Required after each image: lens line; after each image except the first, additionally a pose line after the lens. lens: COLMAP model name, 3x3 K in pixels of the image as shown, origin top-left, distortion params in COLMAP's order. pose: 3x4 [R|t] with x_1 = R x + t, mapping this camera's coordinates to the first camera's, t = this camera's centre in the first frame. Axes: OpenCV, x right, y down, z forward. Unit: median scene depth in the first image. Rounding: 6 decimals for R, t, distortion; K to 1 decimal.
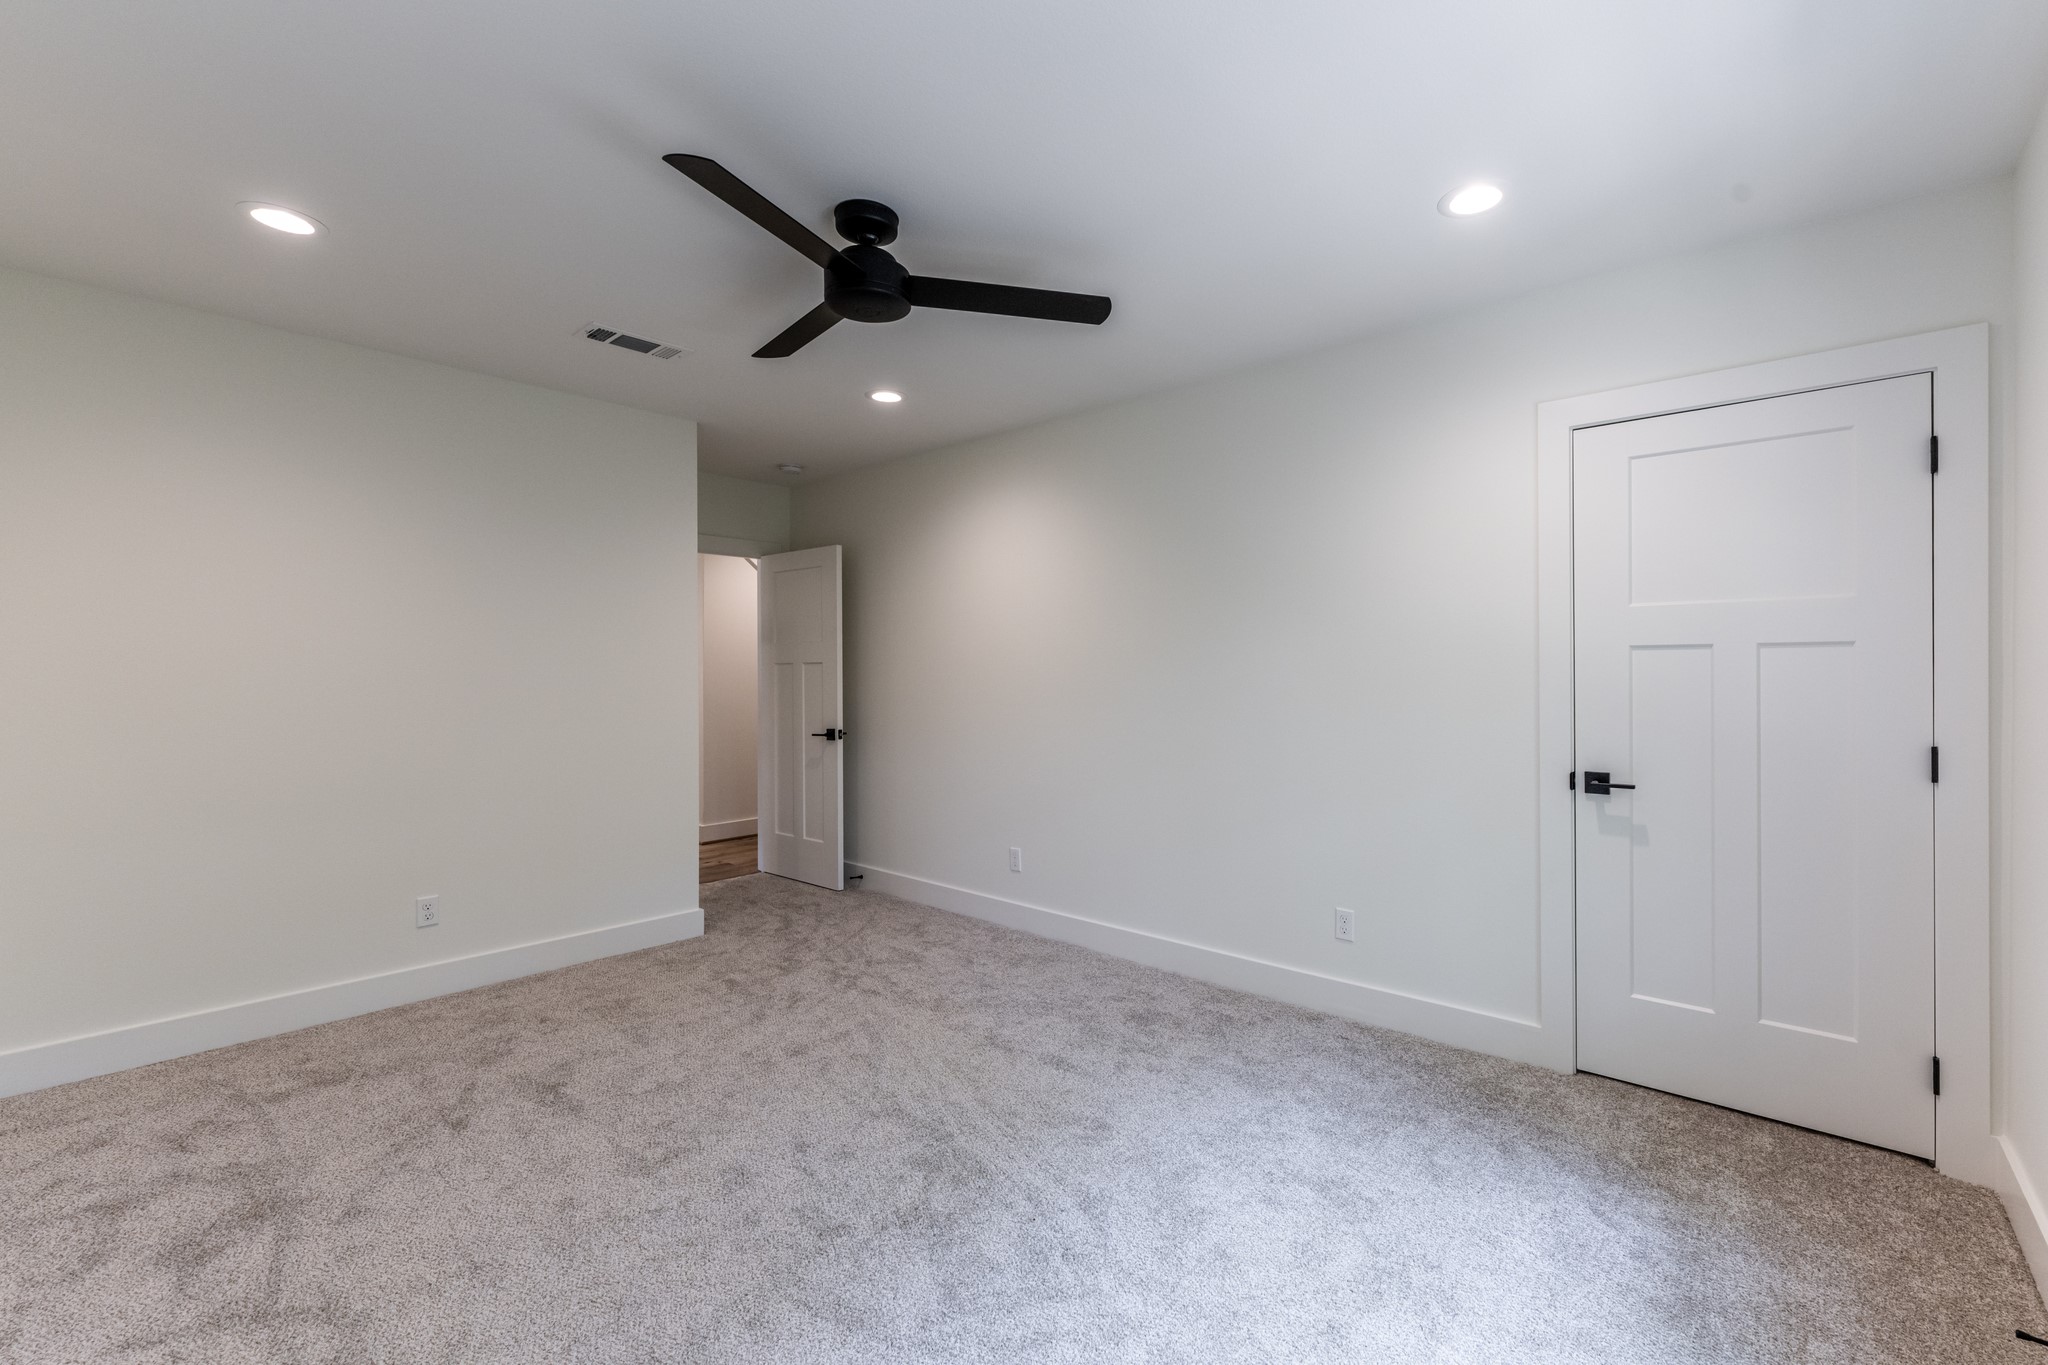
lens RADIAL K [[865.9, 0, 1069.5], [0, 865.9, 679.6], [0, 0, 1]] dist [-0.002060, -0.000144]
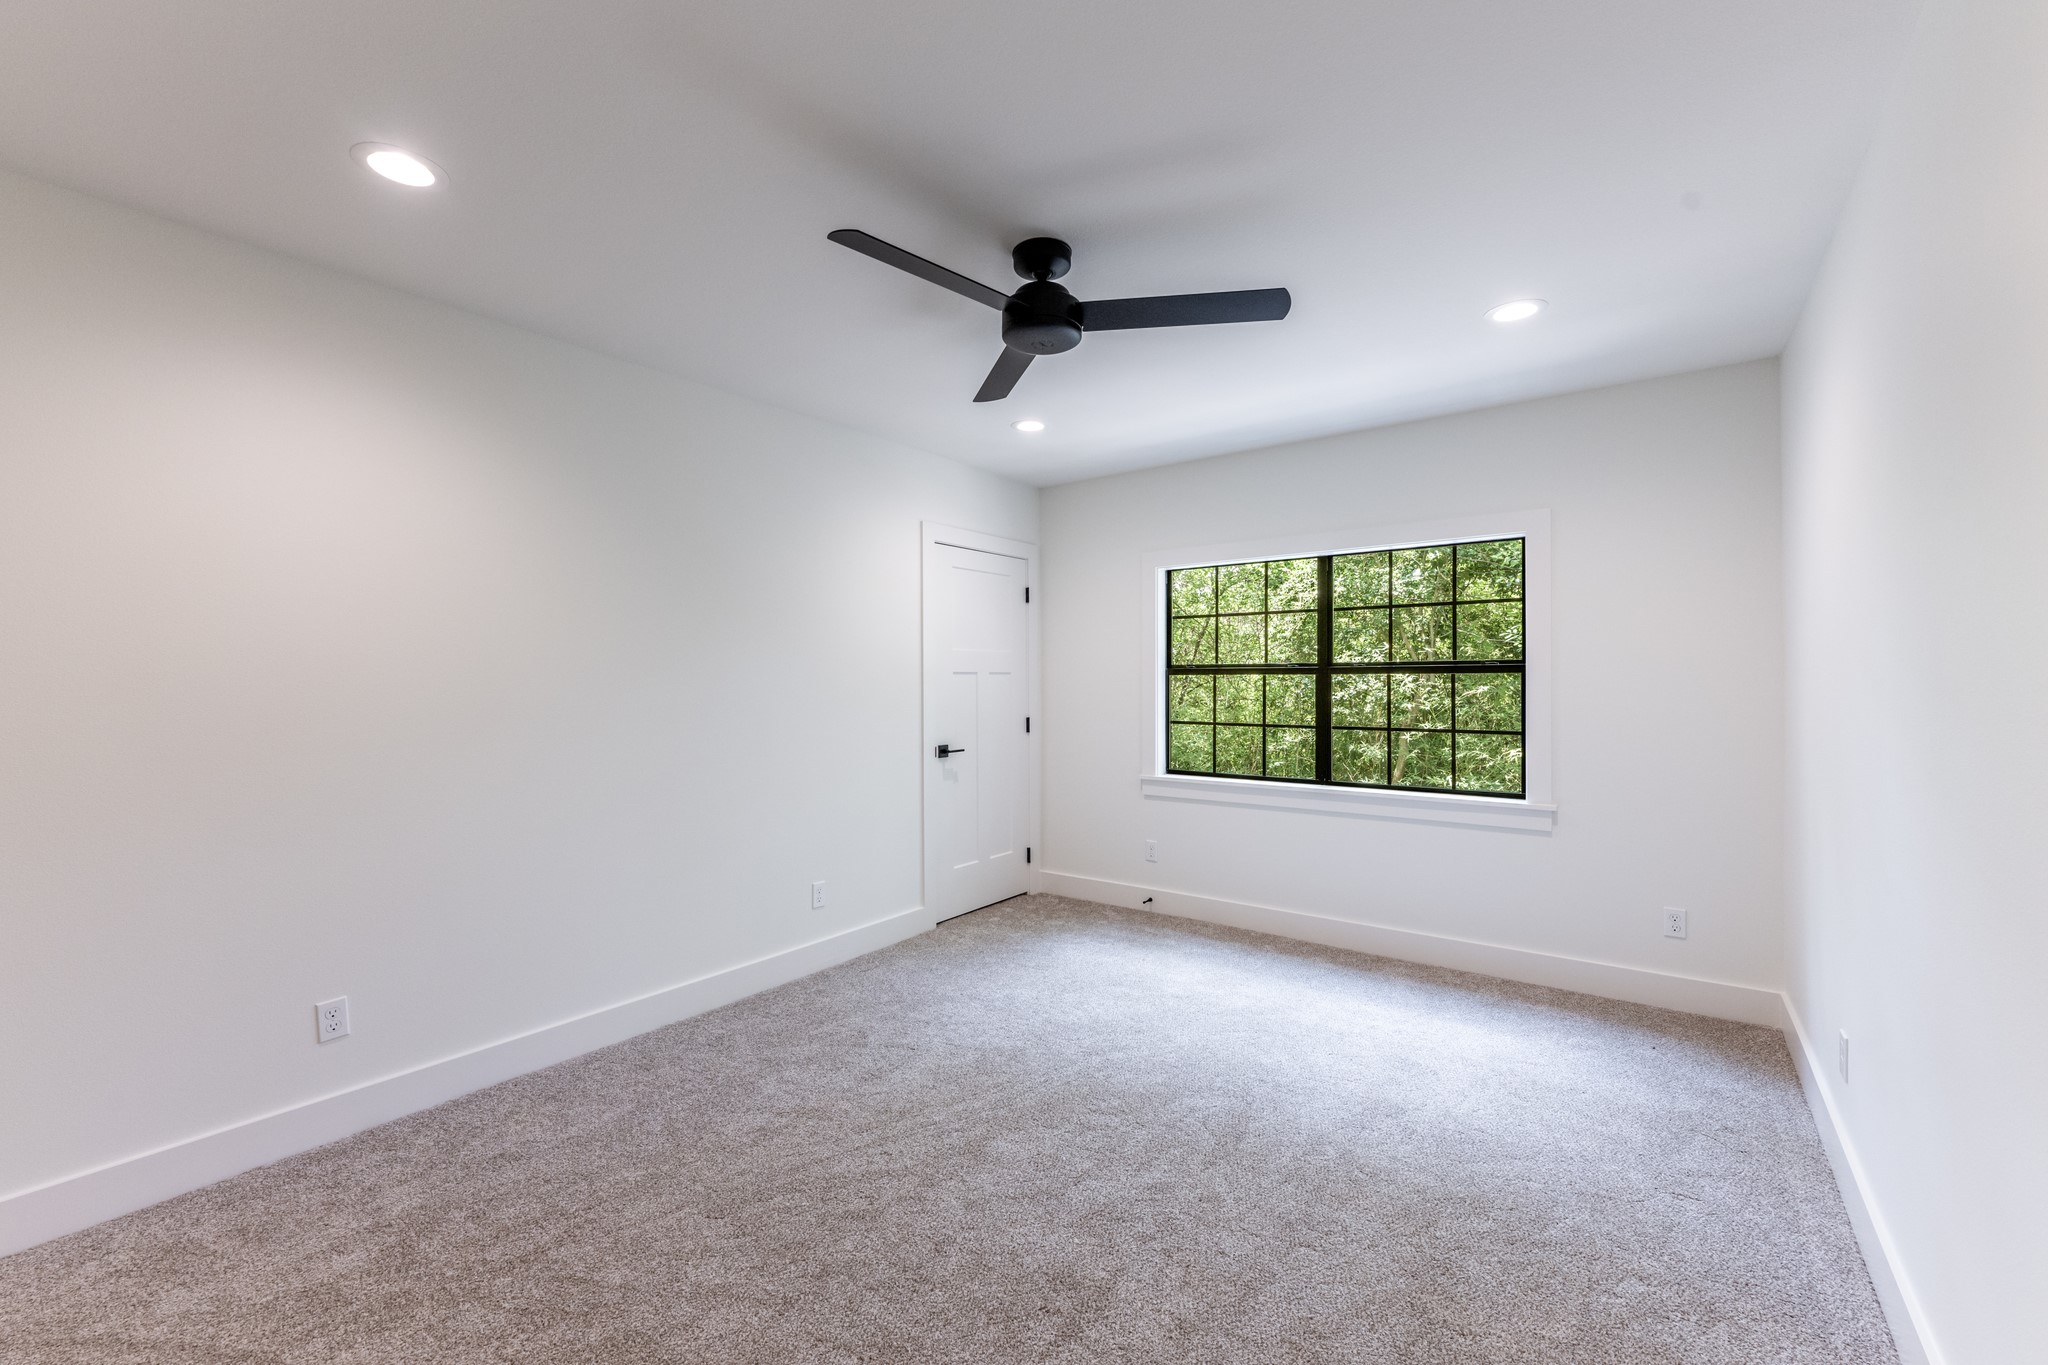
lens RADIAL K [[814.4, 0, 1046.6], [0, 814.4, 686.4], [0, 0, 1]] dist [0.000248, 0.000050]
pose [[-0.061539, -0.001747, 0.998103, -1.045445], [0.023640, 0.999715, 0.003208, -0.010543], [-0.997825, 0.023793, -0.061480, 0.905188]]
